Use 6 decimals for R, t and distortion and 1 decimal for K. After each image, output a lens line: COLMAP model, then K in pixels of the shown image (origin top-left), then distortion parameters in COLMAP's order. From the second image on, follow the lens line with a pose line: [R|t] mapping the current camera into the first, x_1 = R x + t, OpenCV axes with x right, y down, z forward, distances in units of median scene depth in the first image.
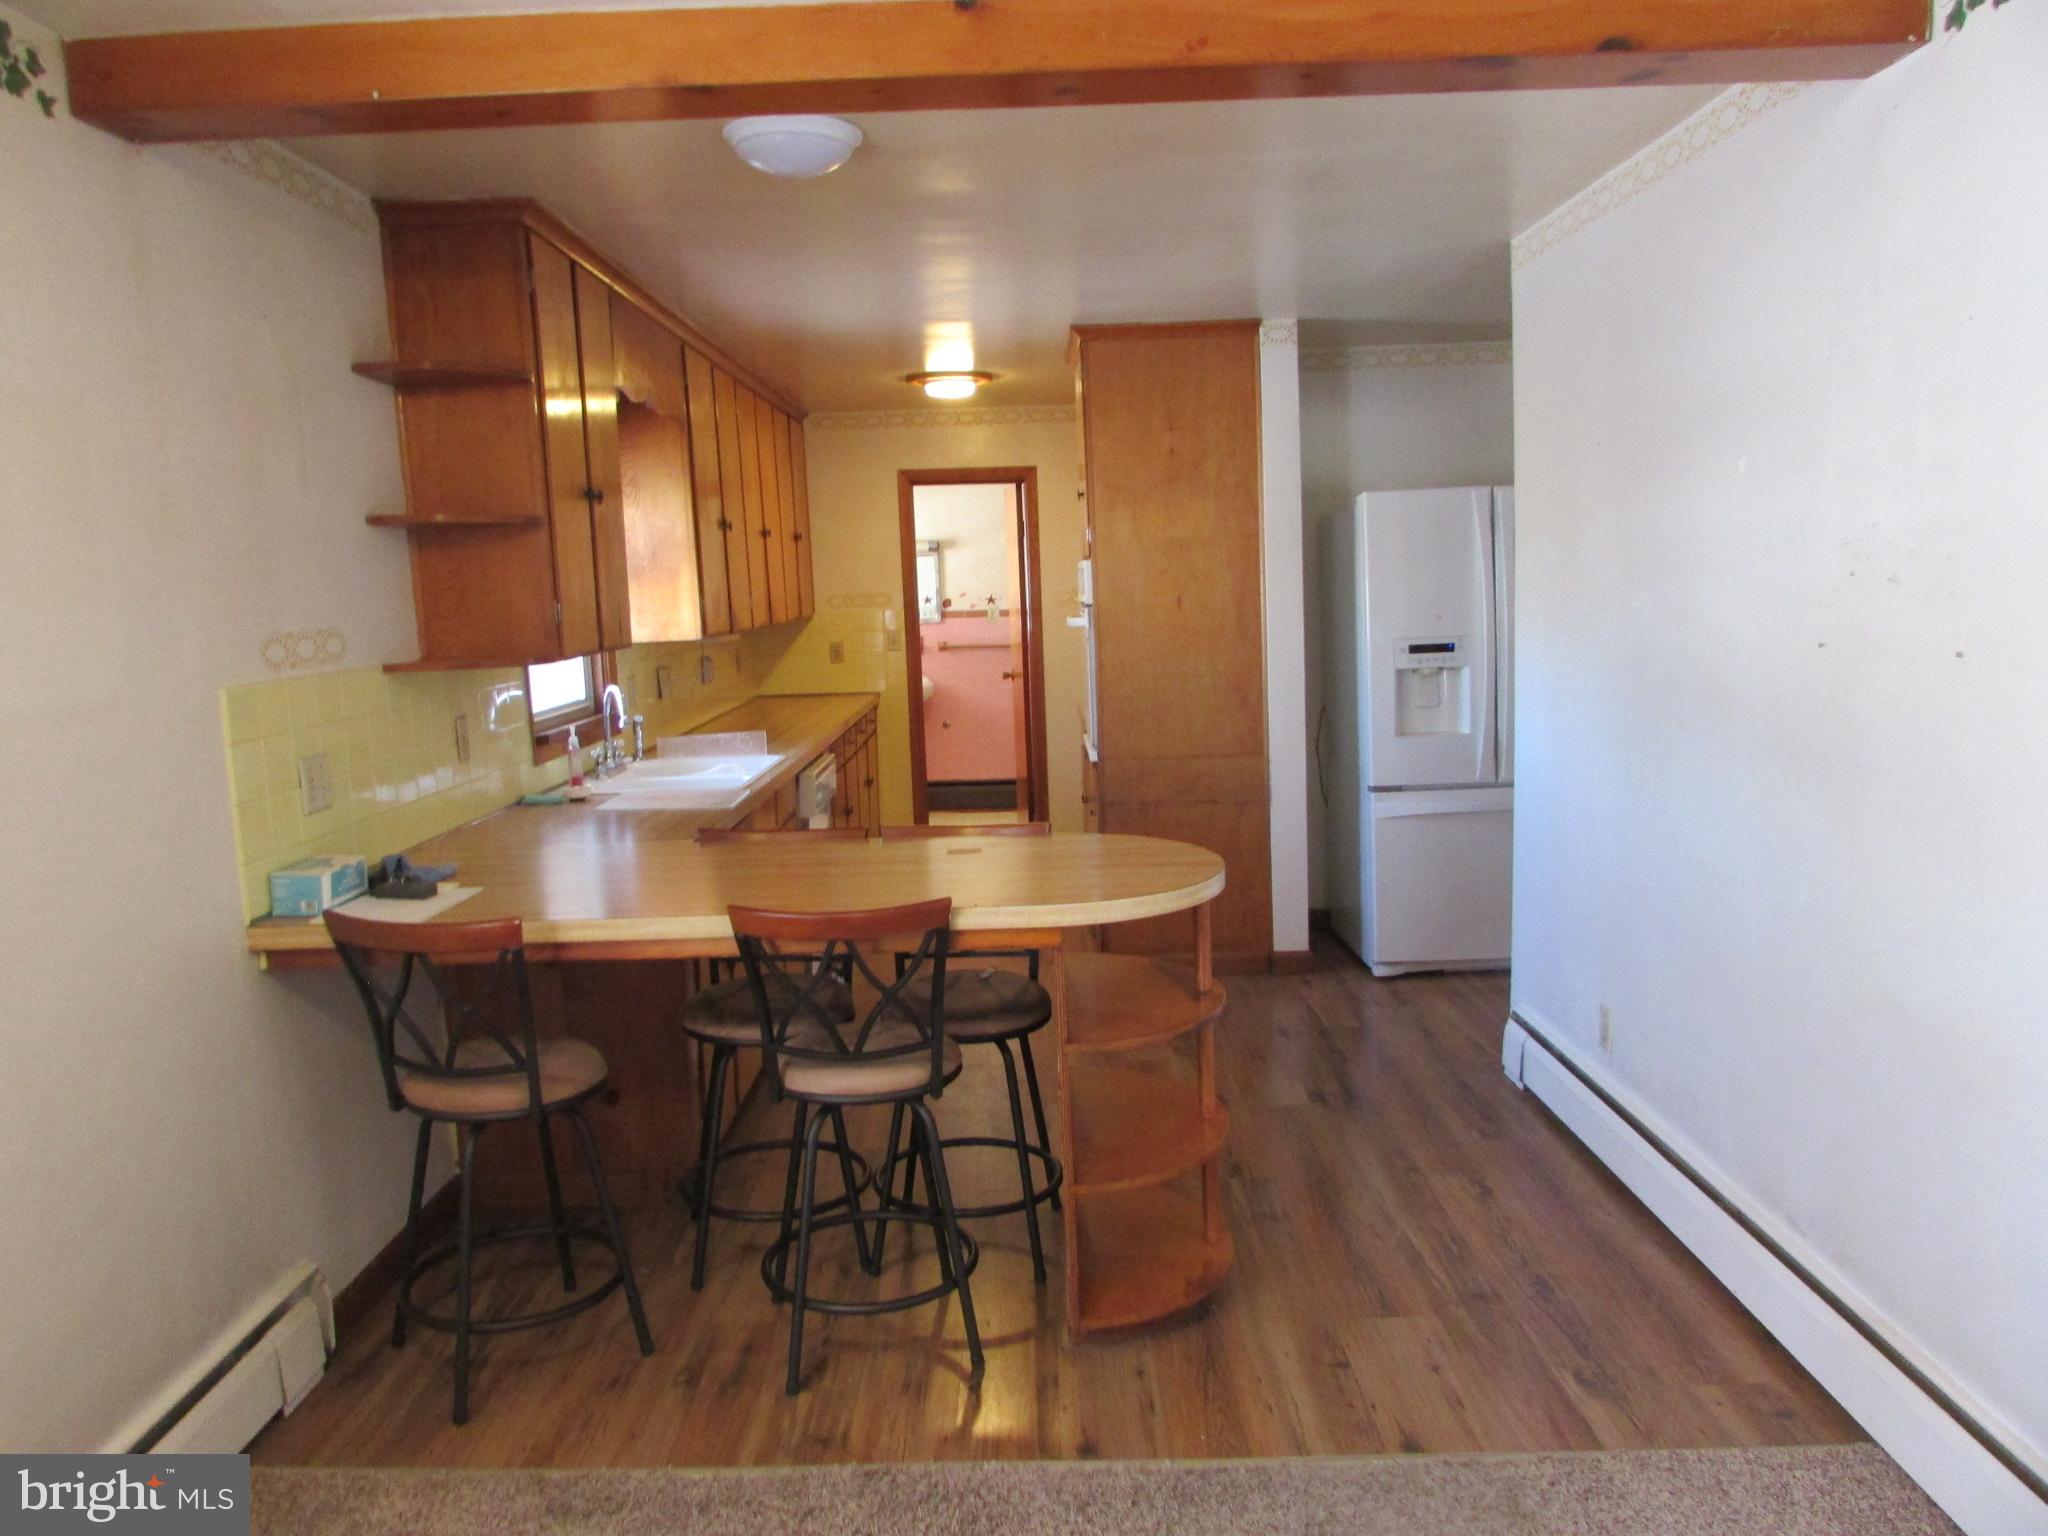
lens RADIAL K [[1451.1, 0, 1033.2], [0, 1451.1, 759.7], [0, 0, 1]] dist [-0.021856, -0.002614]
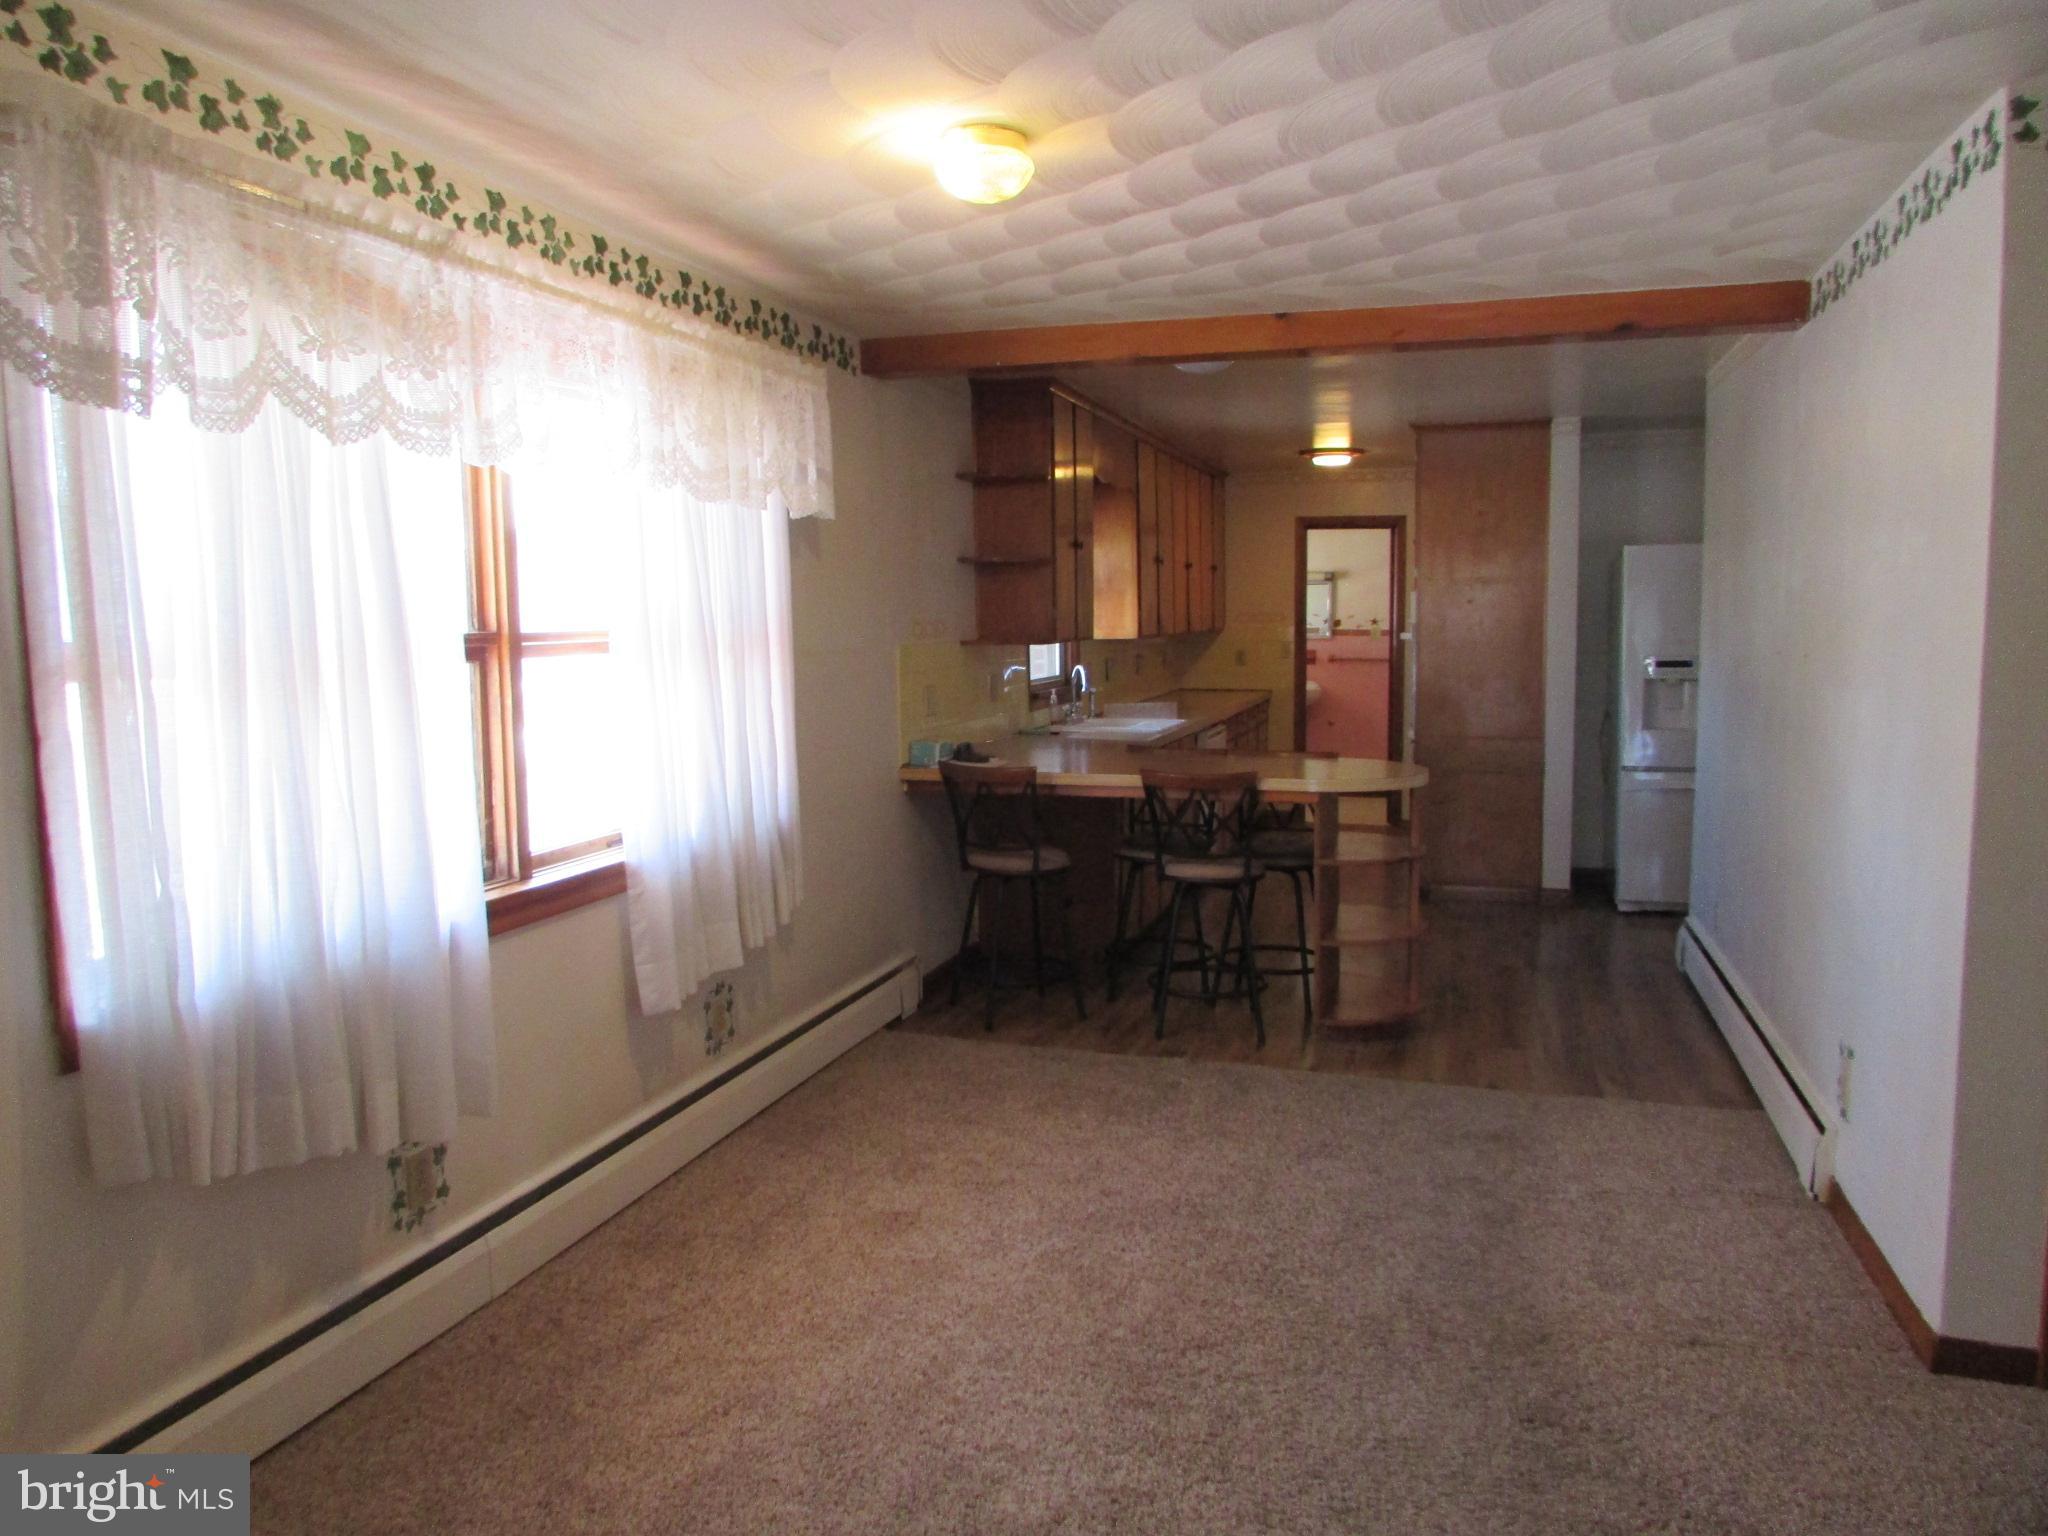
lens RADIAL K [[1451.1, 0, 1033.2], [0, 1451.1, 759.7], [0, 0, 1]] dist [-0.021856, -0.002614]
pose [[0.955142, 0.056679, -0.290673, 0.122716], [-0.061237, 0.998101, -0.006599, 0.065208], [0.289747, 0.024103, 0.956800, -0.511249]]
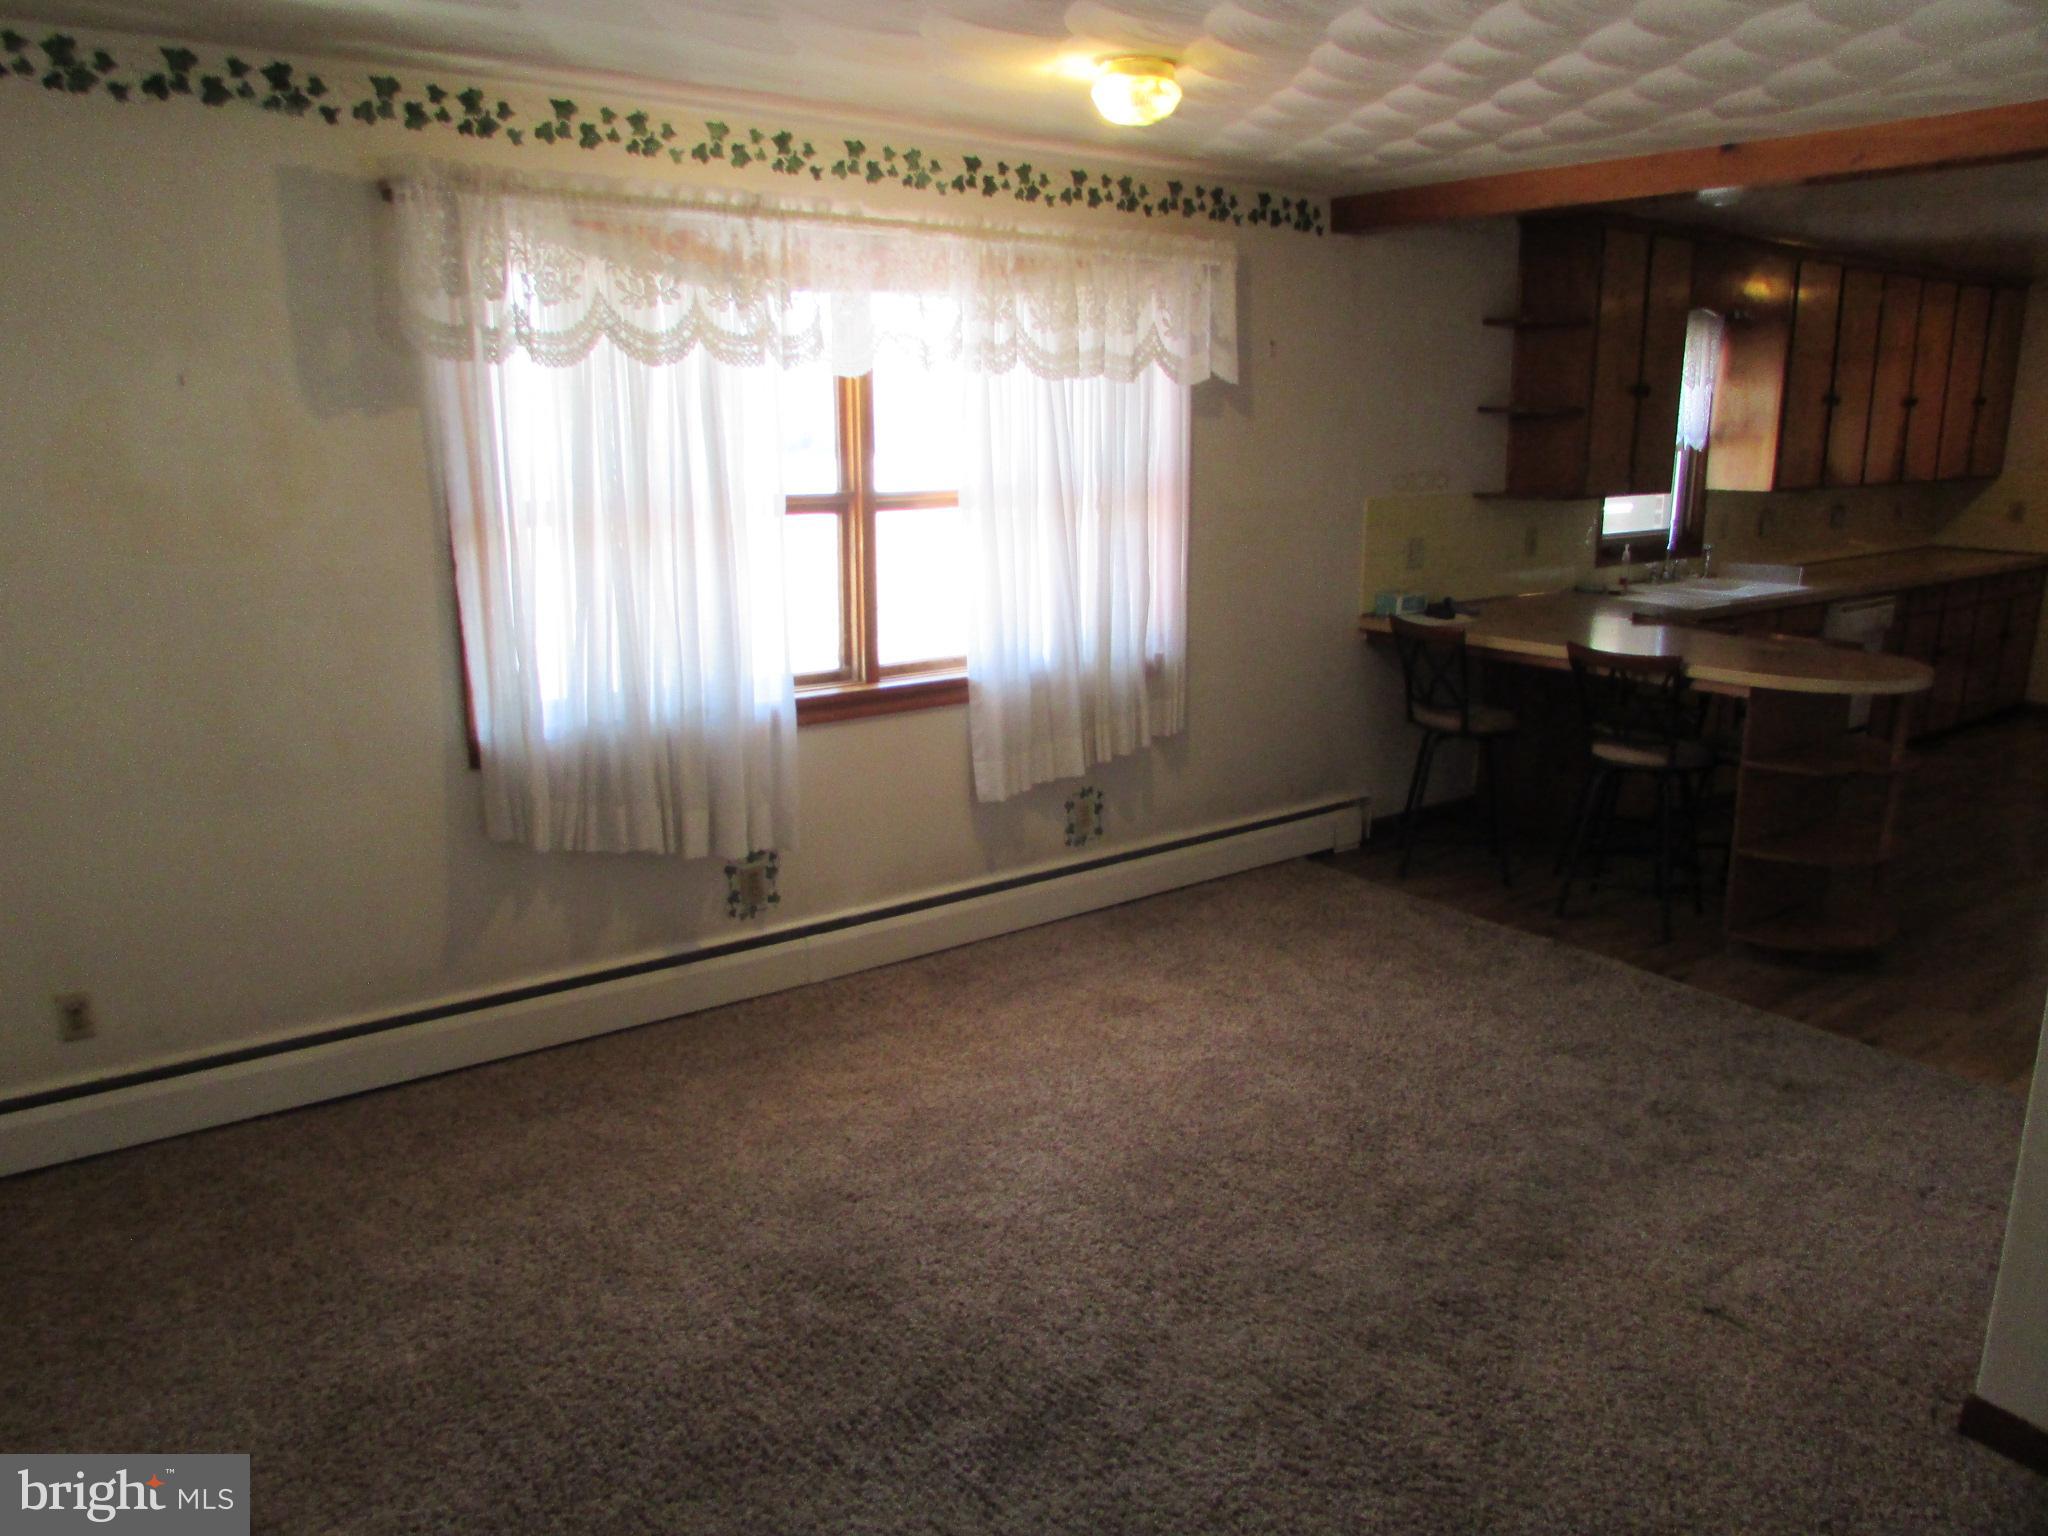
lens RADIAL K [[1466.1, 0, 1026.5], [0, 1466.1, 753.2], [0, 0, 1]] dist [-0.012326, 0.001938]
pose [[0.611566, 0.211986, -0.762266, 0.481699], [-0.121654, 0.977176, 0.174149, 0.000257], [0.781785, -0.013771, 0.623396, -0.407677]]
